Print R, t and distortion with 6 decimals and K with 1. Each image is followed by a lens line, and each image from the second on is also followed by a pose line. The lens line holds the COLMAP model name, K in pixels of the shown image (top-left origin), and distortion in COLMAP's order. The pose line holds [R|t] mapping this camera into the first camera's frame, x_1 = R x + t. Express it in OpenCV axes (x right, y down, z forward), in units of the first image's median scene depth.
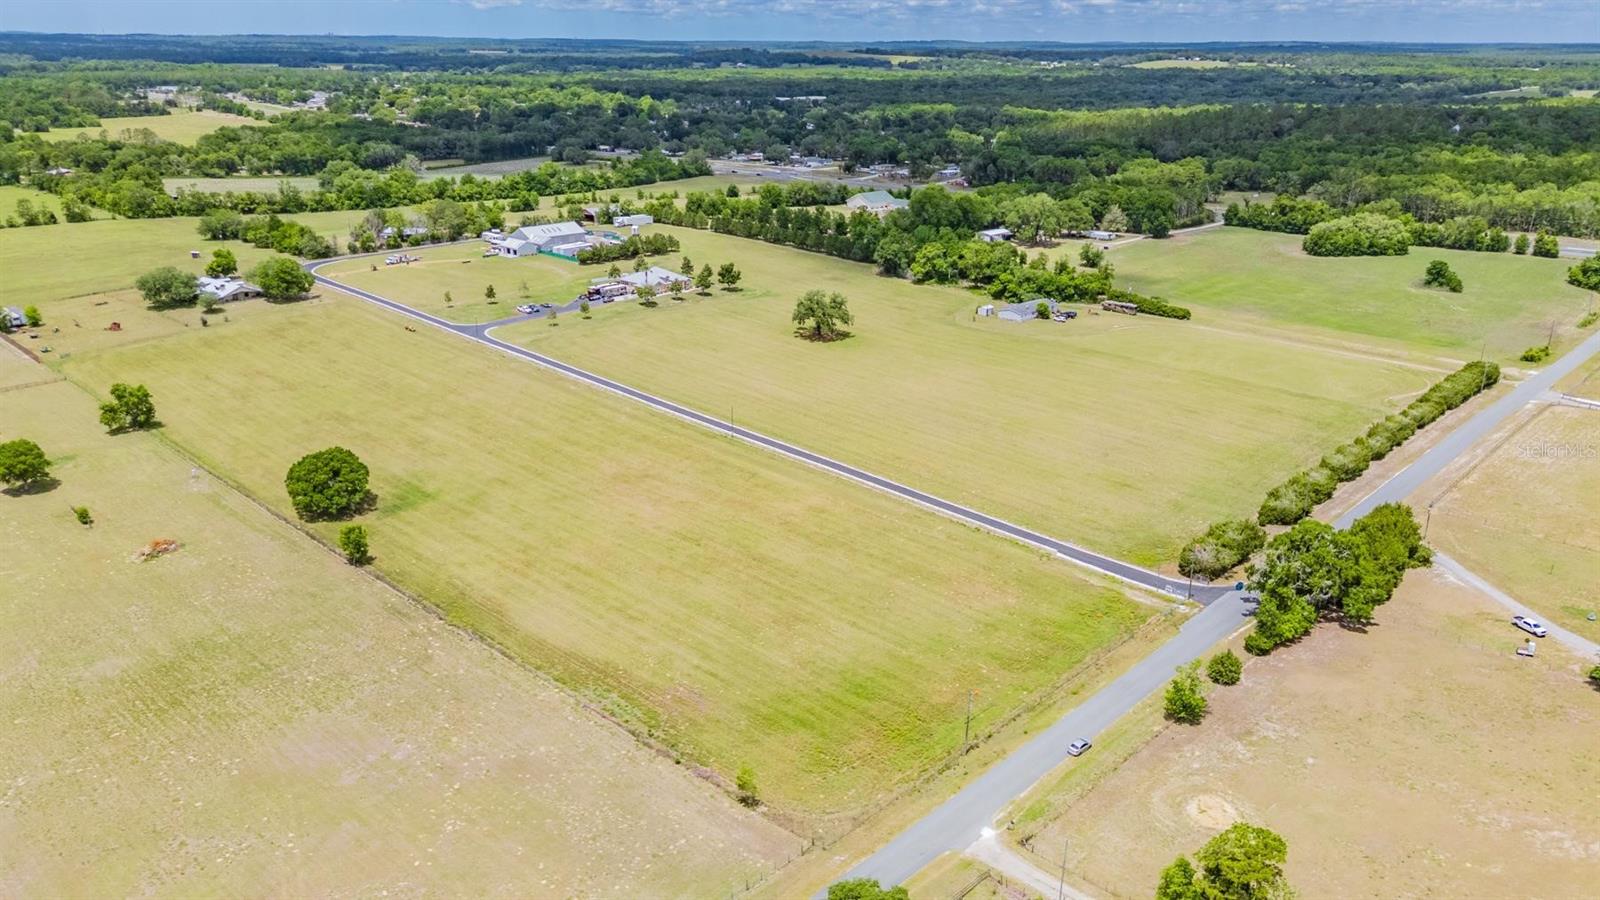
lens RADIAL K [[1175.1, 0, 800.6], [0, 1175.1, 452.3], [0, 0, 1]] dist [0.076548, -0.077211]
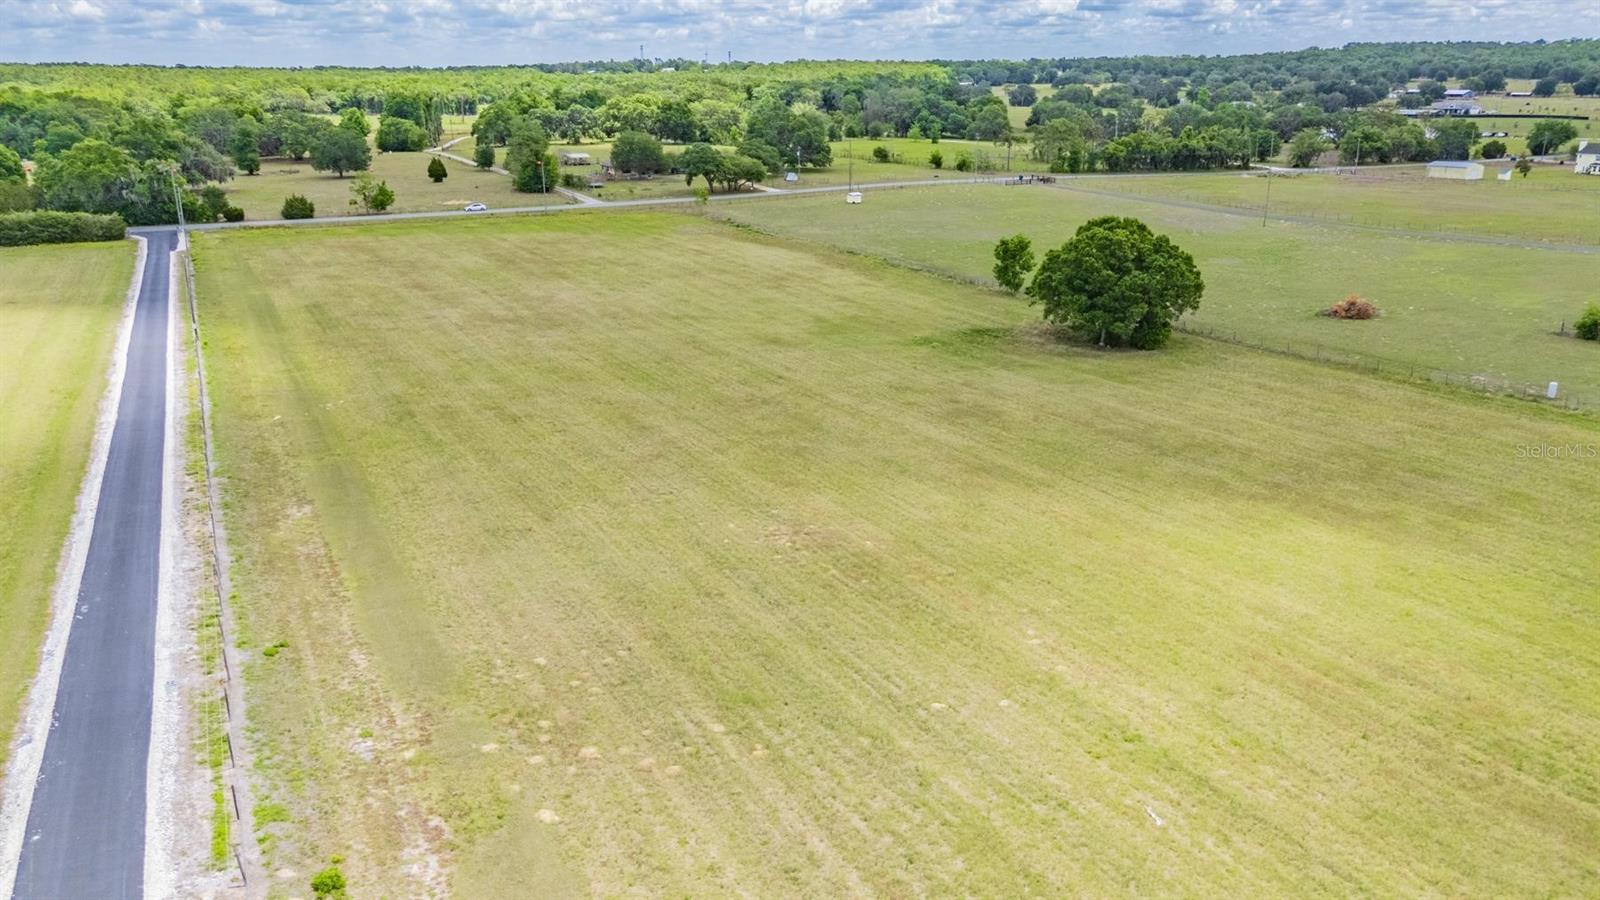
lens RADIAL K [[1175.1, 0, 793.0], [0, 1175.1, 464.4], [0, 0, 1]] dist [0.076548, -0.077211]
pose [[-0.941140, -0.102069, 0.322238, -0.373336], [0.116606, 0.796760, 0.592938, -0.190420], [-0.317267, 0.595613, -0.737961, 1.235150]]
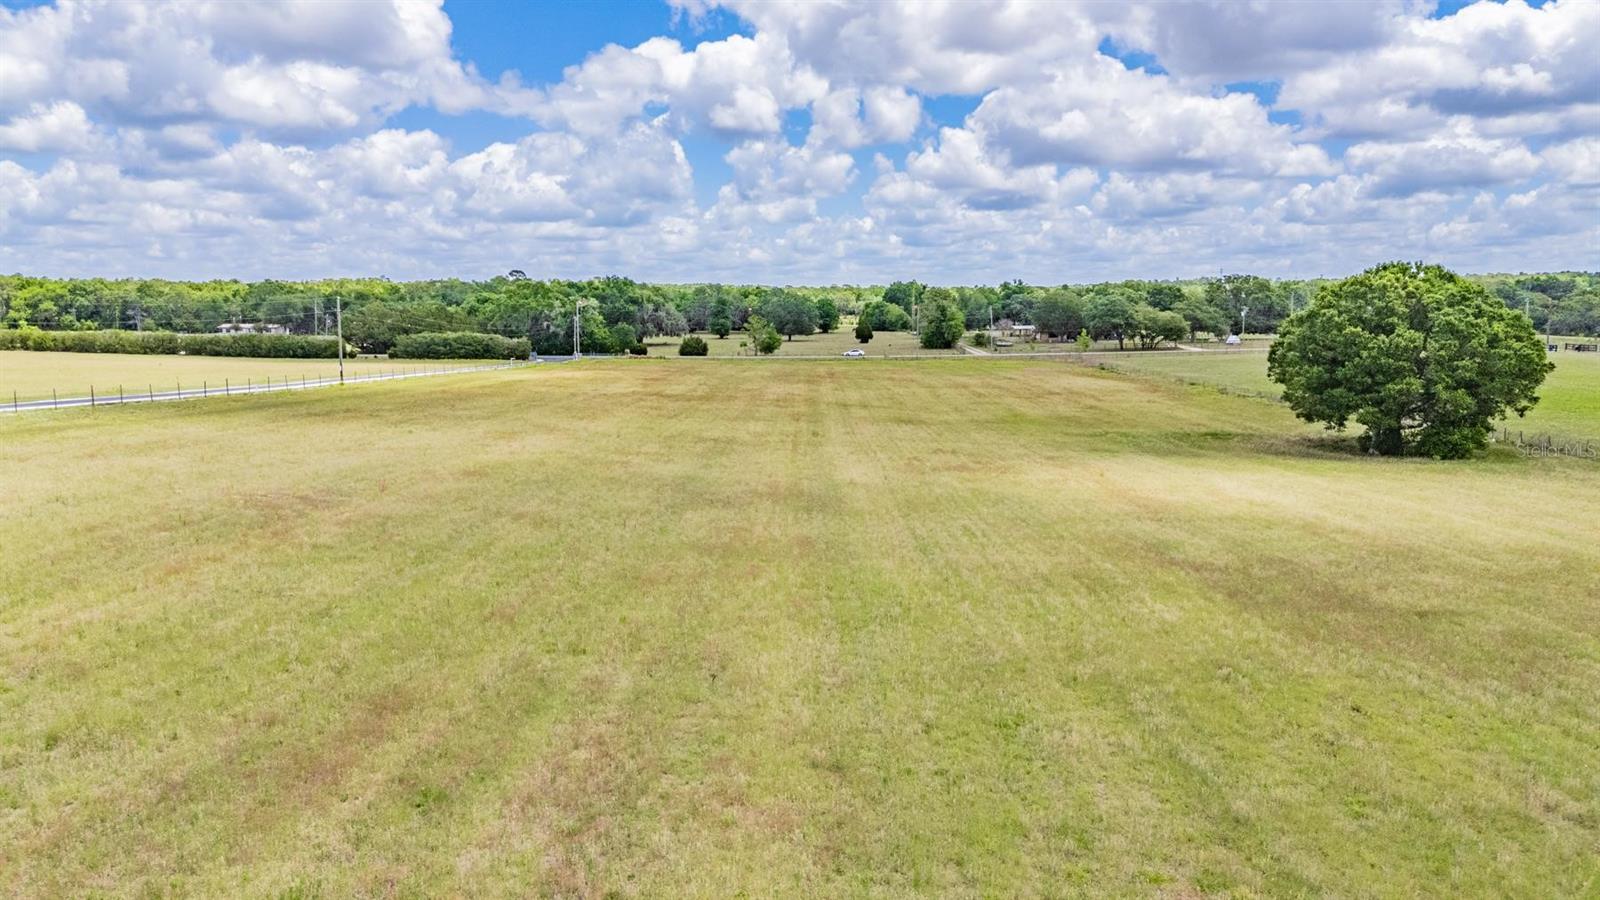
lens RADIAL K [[1175.1, 0, 798.9], [0, 1175.1, 453.2], [0, 0, 1]] dist [0.076548, -0.077211]
pose [[-0.685013, -0.092081, 0.722688, -0.445541], [0.241218, 0.907361, 0.344254, -0.090204], [-0.687438, 0.410144, -0.599342, 1.123507]]
